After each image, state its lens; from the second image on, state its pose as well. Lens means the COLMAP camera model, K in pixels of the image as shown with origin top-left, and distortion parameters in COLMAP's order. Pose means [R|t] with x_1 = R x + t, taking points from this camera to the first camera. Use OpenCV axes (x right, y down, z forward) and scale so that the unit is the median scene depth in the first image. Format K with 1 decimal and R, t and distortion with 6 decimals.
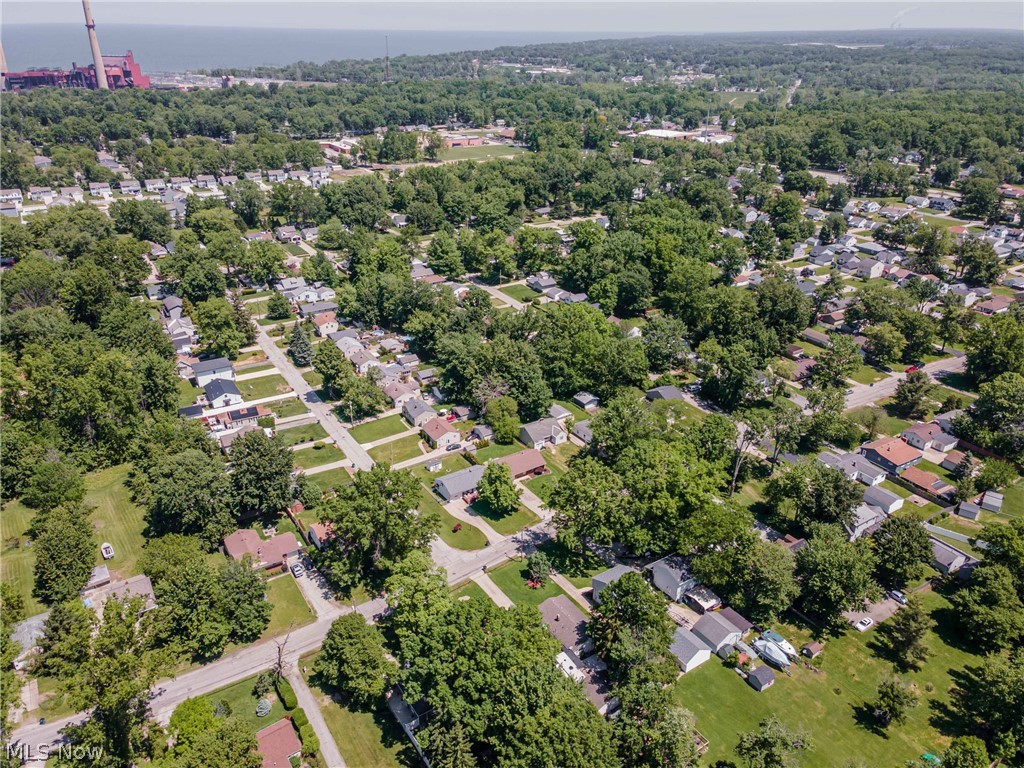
lens RADIAL K [[754.4, 0, 512.0], [0, 754.4, 384.0], [0, 0, 1]] dist [0.011387, 0.058650]
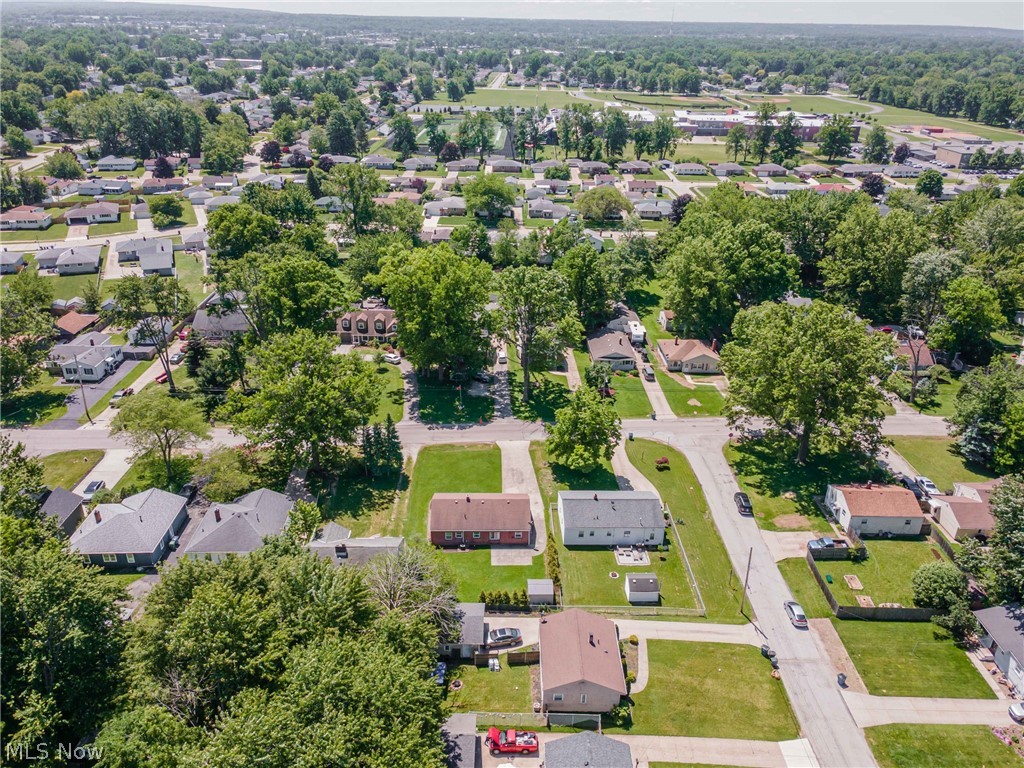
lens RADIAL K [[754.4, 0, 512.0], [0, 754.4, 384.0], [0, 0, 1]] dist [0.011387, 0.058650]
pose [[-0.850484, -0.247258, 0.464264, -0.197140], [0.203047, 0.659891, 0.723406, -0.275254], [-0.485231, 0.709513, -0.511021, 1.096699]]
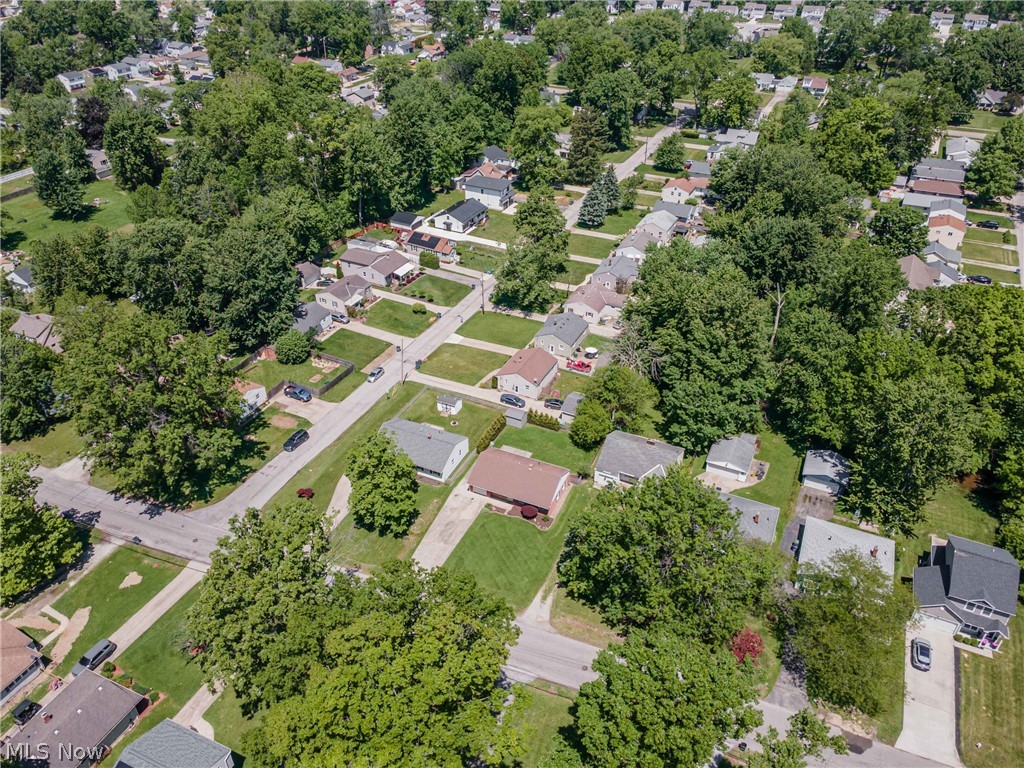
lens RADIAL K [[754.4, 0, 512.0], [0, 754.4, 384.0], [0, 0, 1]] dist [0.011387, 0.058650]
pose [[0.529133, 0.468303, -0.707609, 0.327561], [-0.363615, 0.878608, 0.309568, -0.108712], [0.766683, 0.093494, 0.635182, 0.605140]]
